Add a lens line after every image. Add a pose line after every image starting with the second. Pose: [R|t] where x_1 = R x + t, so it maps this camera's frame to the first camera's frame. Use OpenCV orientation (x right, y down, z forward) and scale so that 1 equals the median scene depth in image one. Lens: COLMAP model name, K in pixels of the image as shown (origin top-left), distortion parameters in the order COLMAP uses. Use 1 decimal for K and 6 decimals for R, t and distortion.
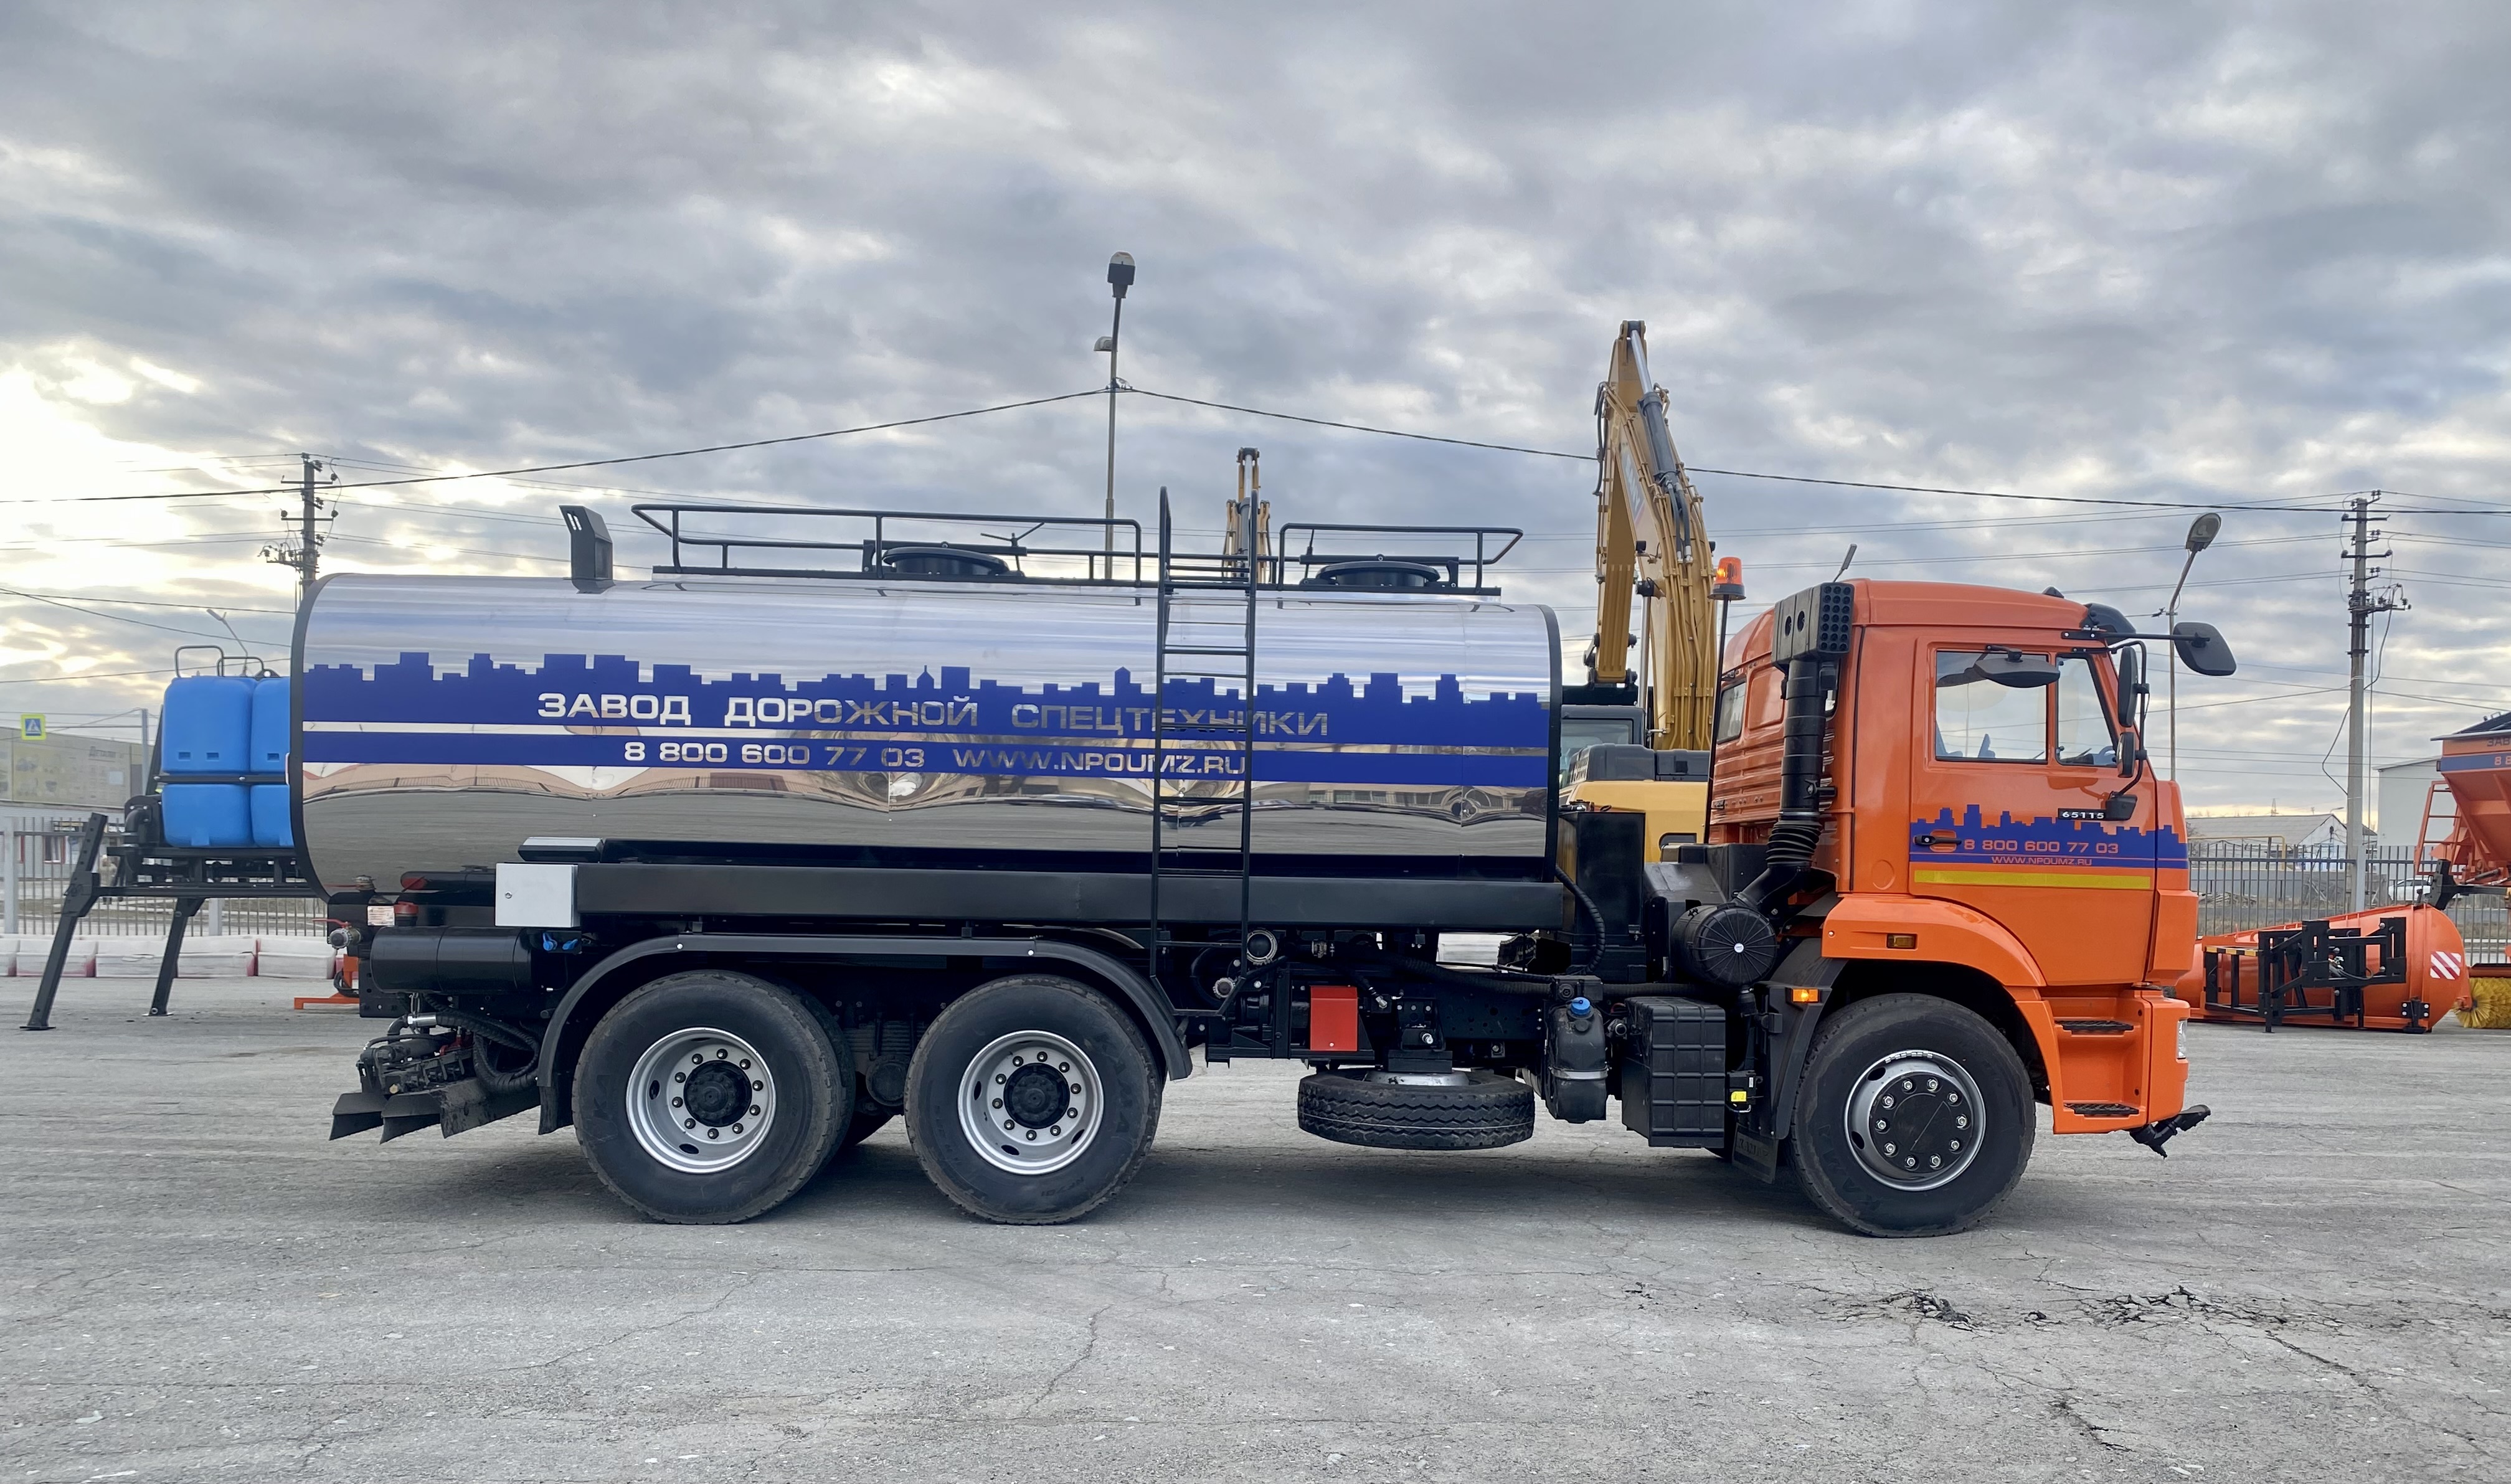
lens RADIAL K [[1874.7, 0, 1250.9], [0, 1874.7, 918.8], [0, 0, 1]] dist [0.165559, -0.484768]
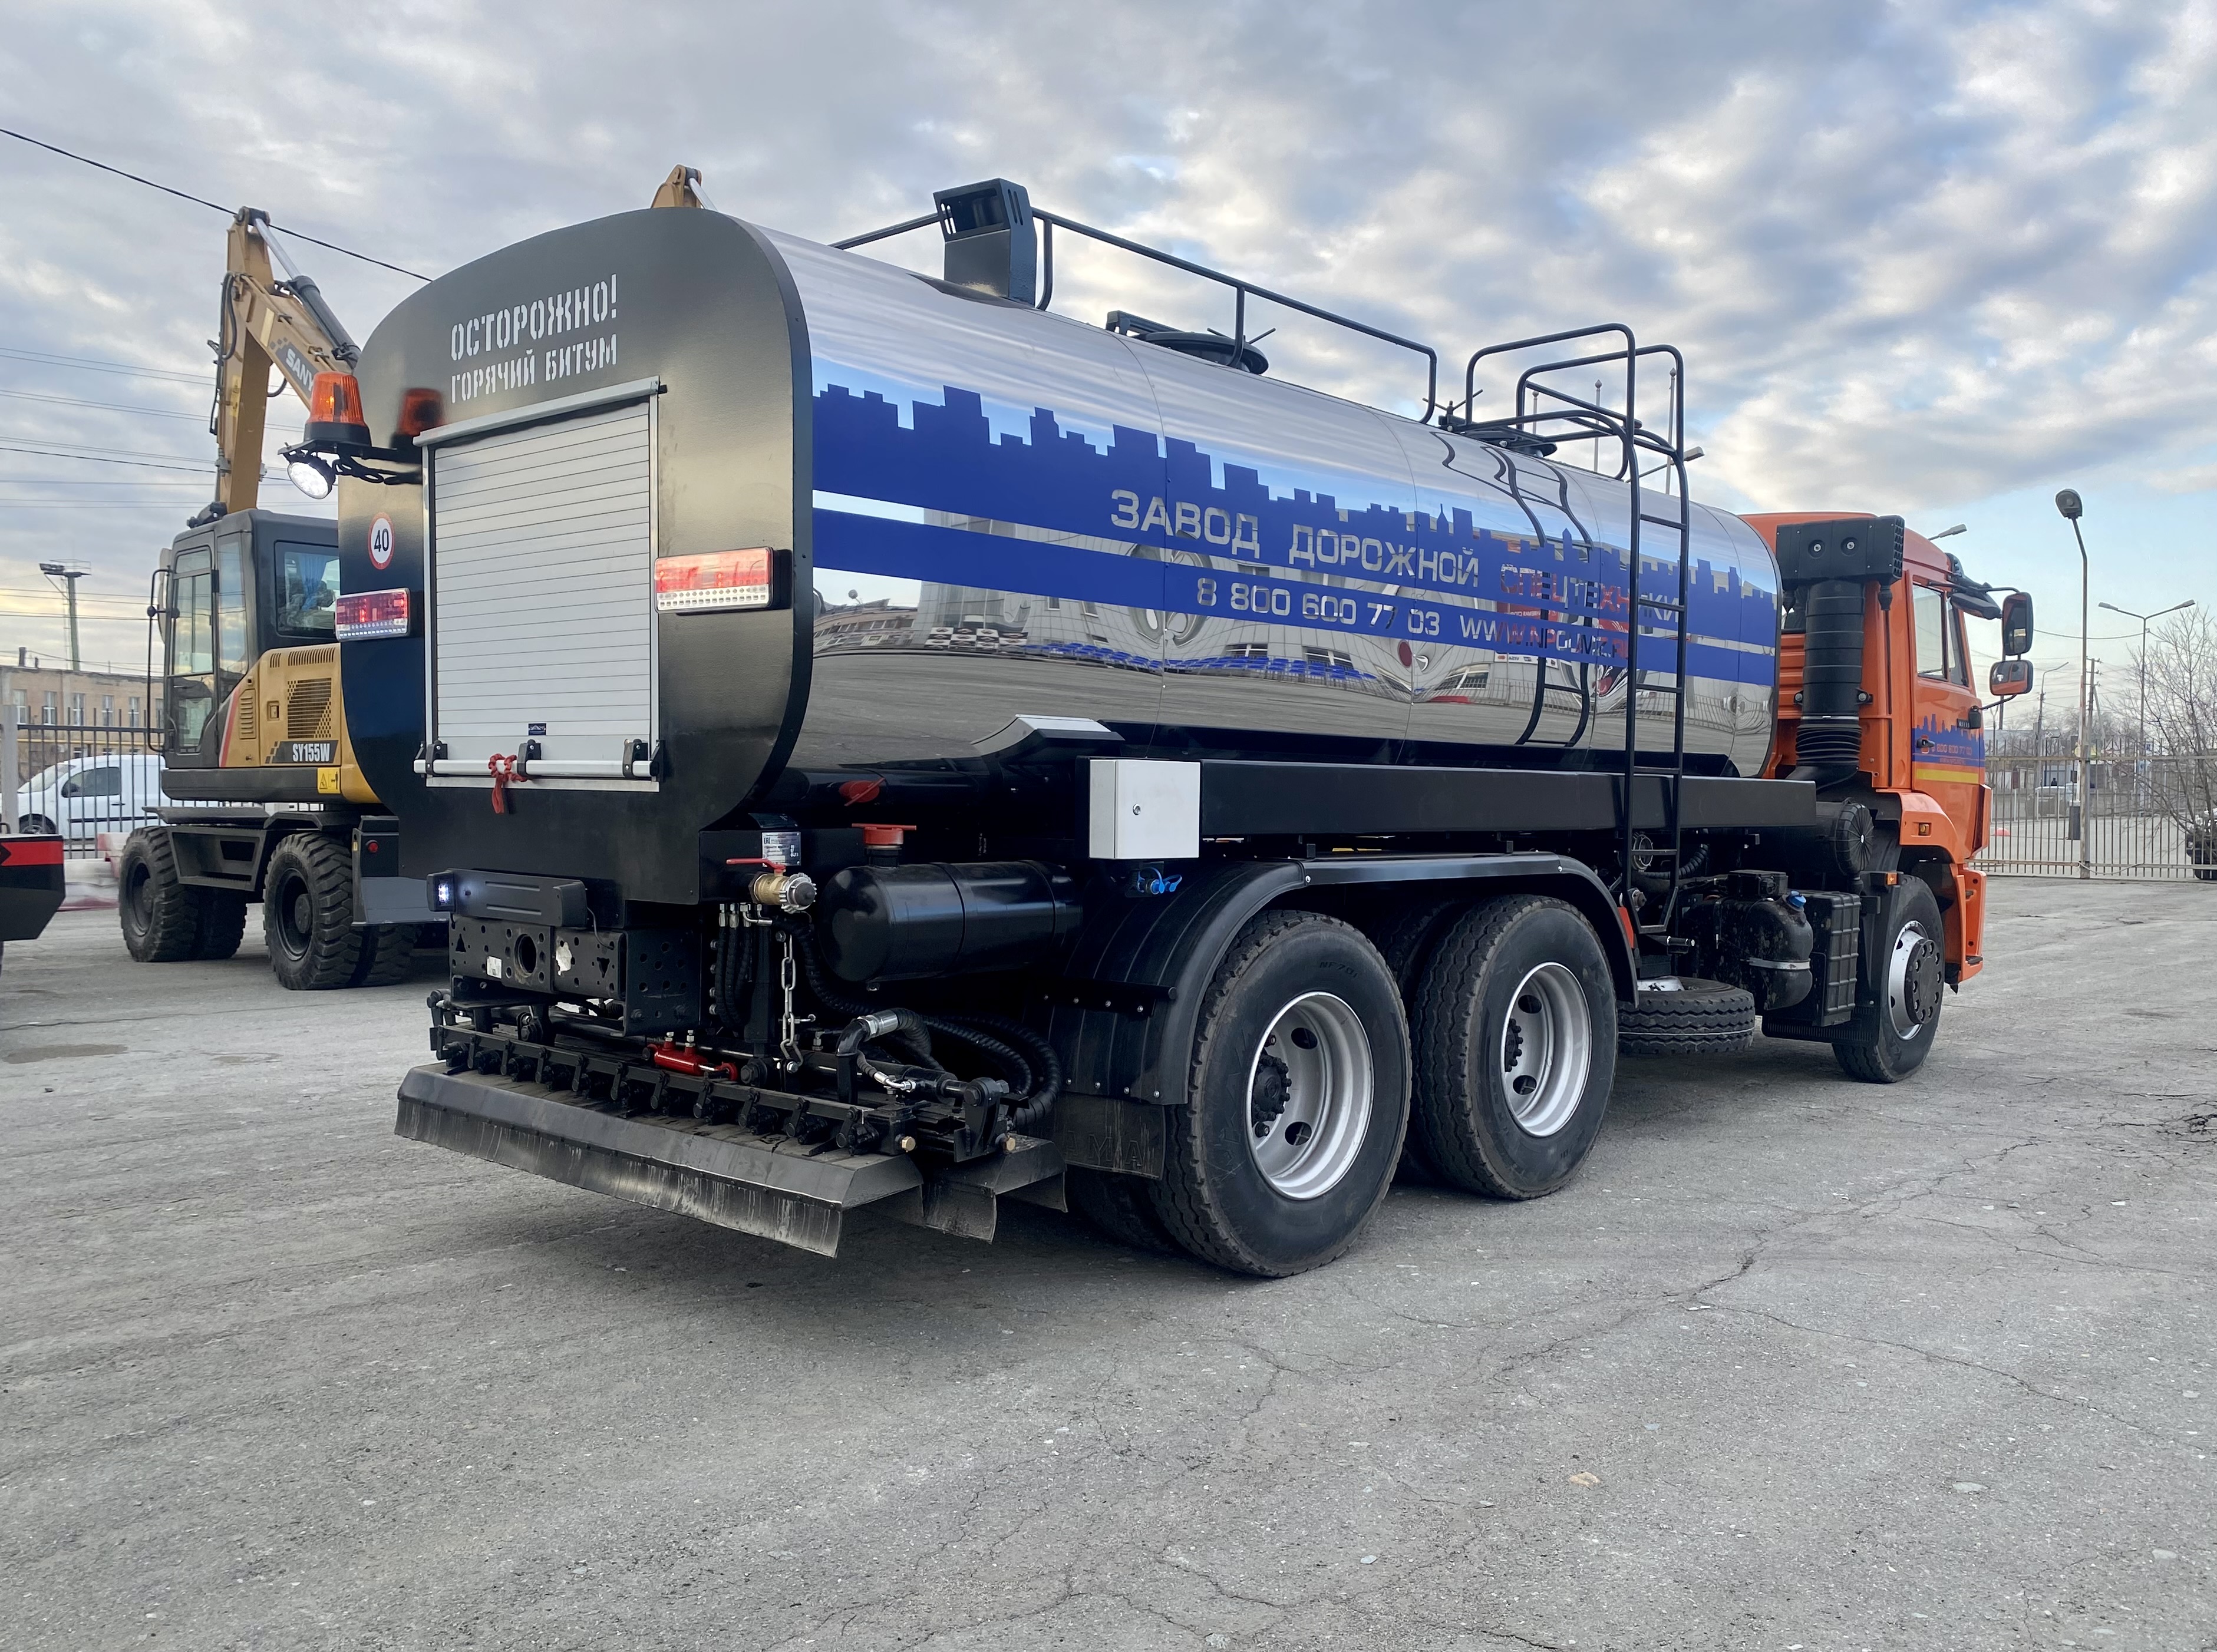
lens RADIAL K [[1797.3, 0, 1212.9], [0, 1797.3, 902.3], [0, 0, 1]] dist [0.065063, -0.002079]
pose [[0.685542, -0.053278, 0.726081, -0.783005], [0.017631, 0.998241, 0.056602, -0.014772], [-0.727820, -0.026002, 0.685275, 0.556895]]
